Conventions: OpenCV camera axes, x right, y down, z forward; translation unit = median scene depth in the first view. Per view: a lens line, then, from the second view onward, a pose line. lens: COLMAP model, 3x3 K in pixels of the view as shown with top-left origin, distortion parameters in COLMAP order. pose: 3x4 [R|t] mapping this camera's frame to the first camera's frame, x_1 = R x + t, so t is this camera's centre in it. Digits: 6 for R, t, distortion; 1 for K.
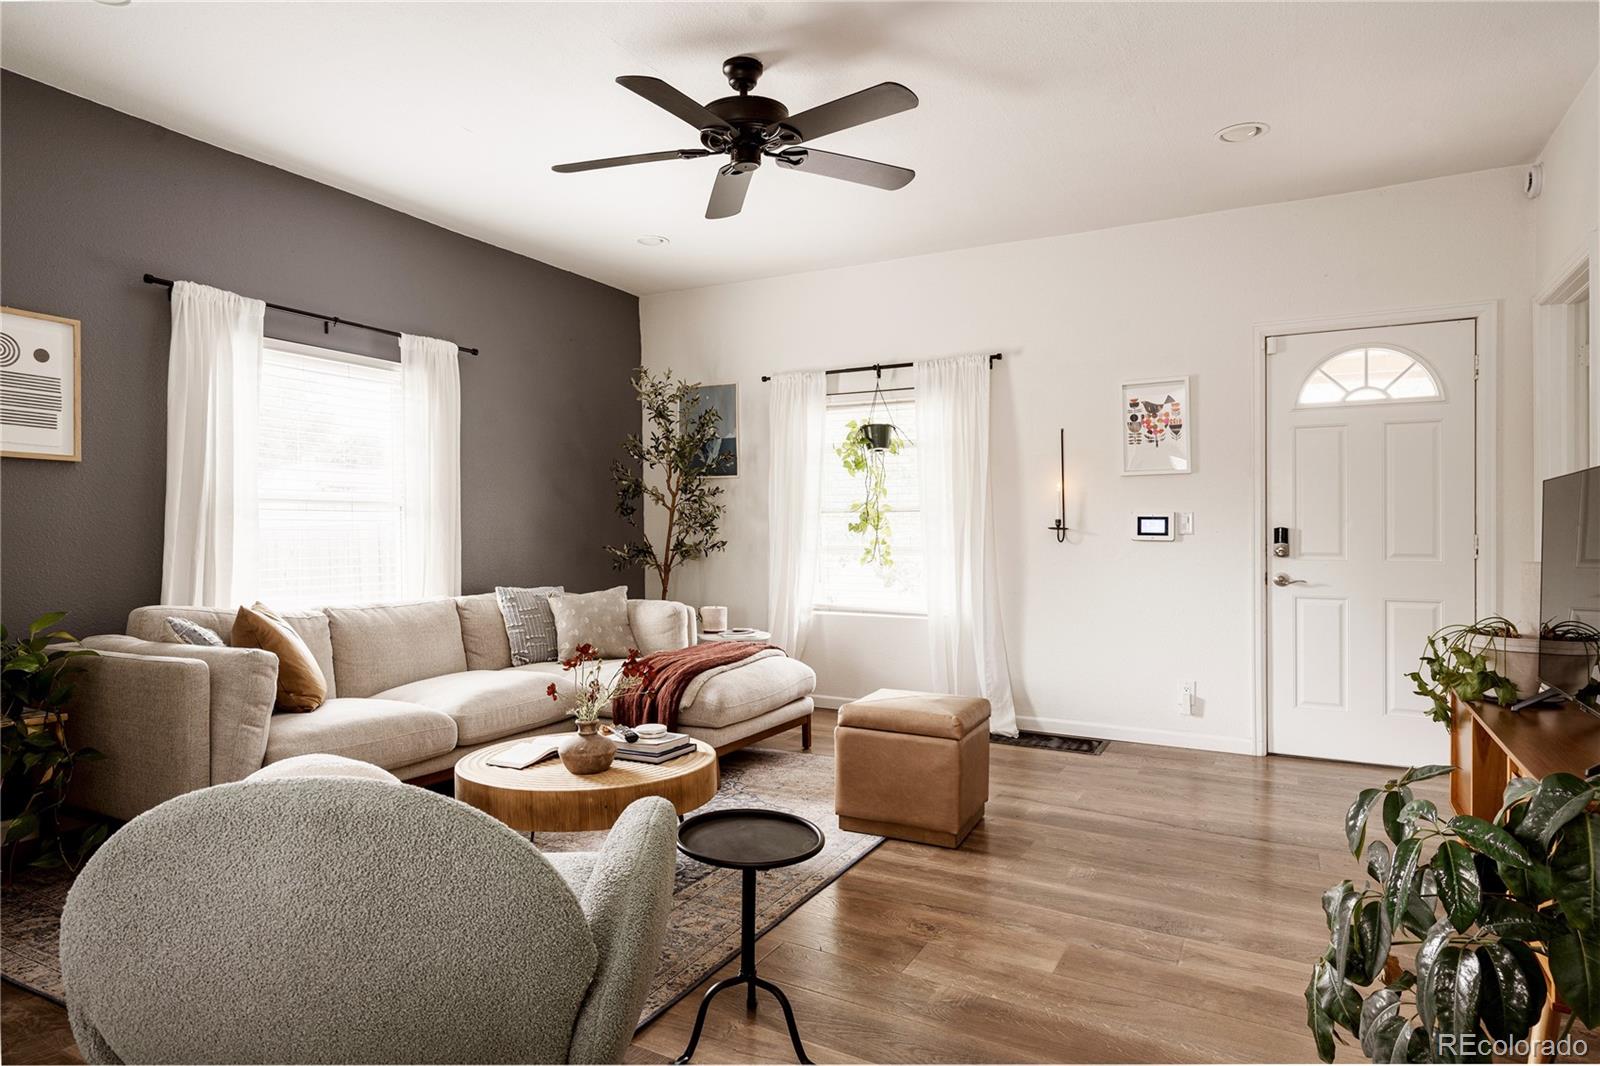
lens RADIAL K [[935.6, 0, 802.8], [0, 935.6, 532.0], [0, 0, 1]] dist [0.016186, -0.000651]
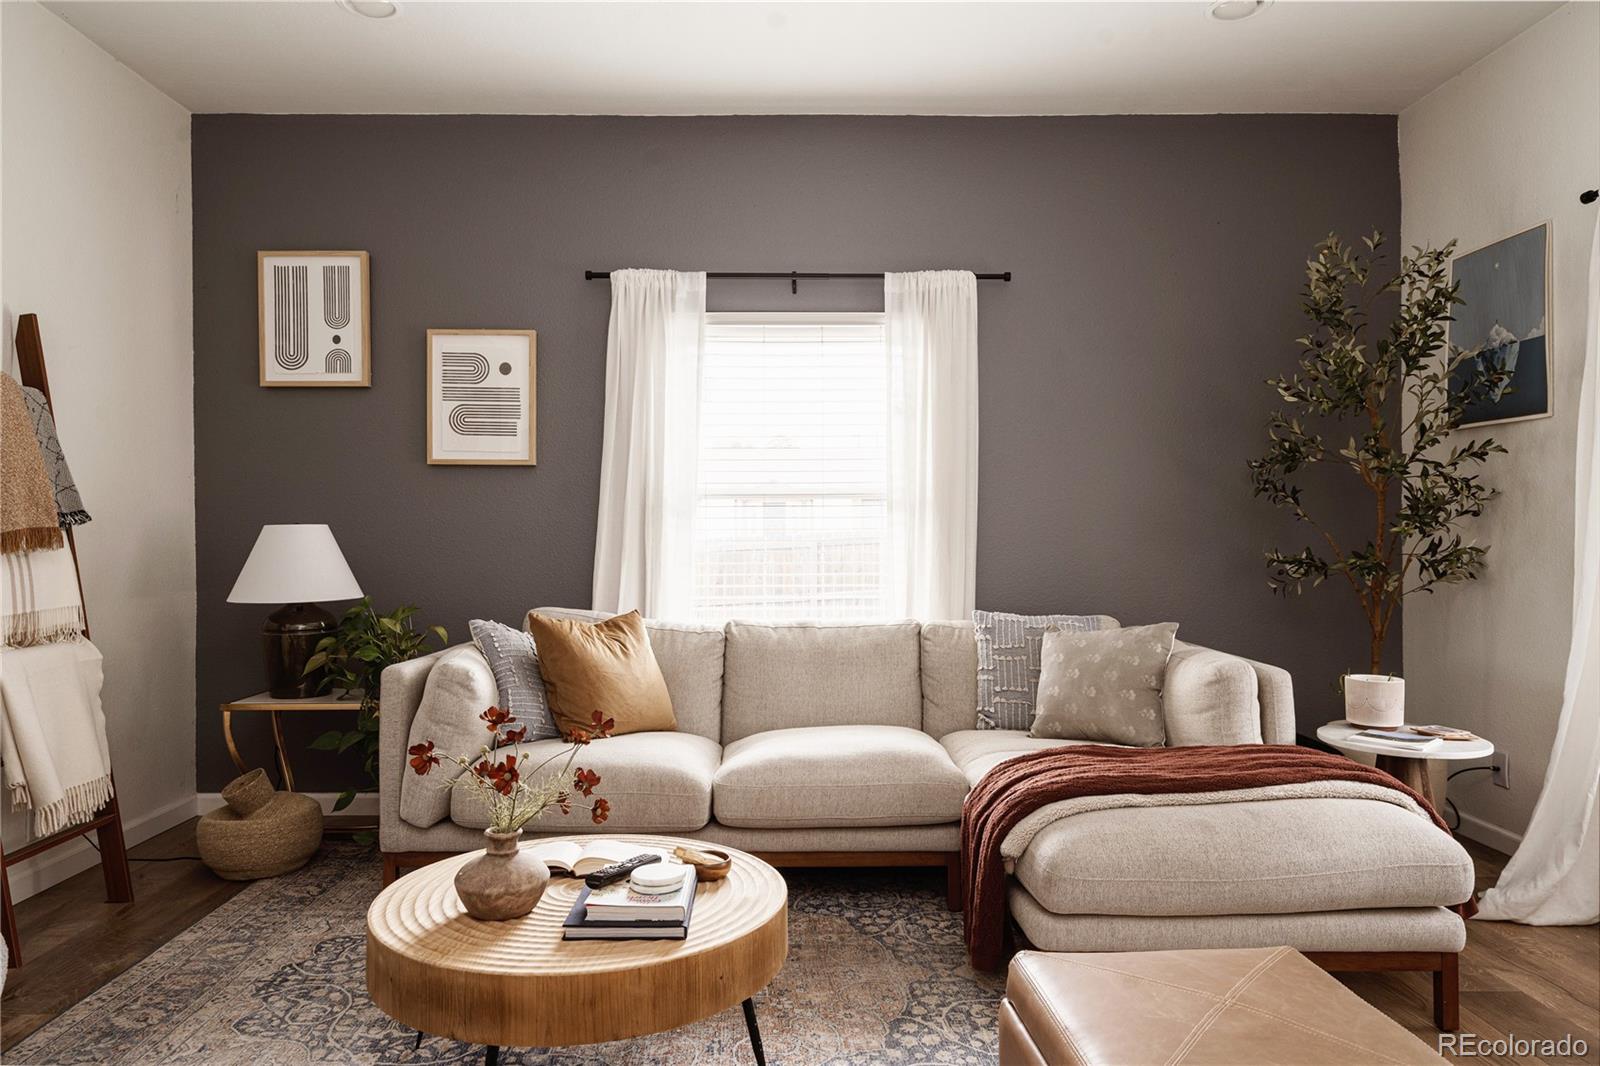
lens RADIAL K [[1065.7, 0, 797.4], [0, 1065.7, 533.2], [0, 0, 1]] dist [0.015768, 0.002374]
pose [[0.478687, -0.000460, -0.877986, 0.338247], [0.003422, 0.999993, 0.001342, 0.000181], [0.877979, -0.003647, 0.478685, 0.569346]]
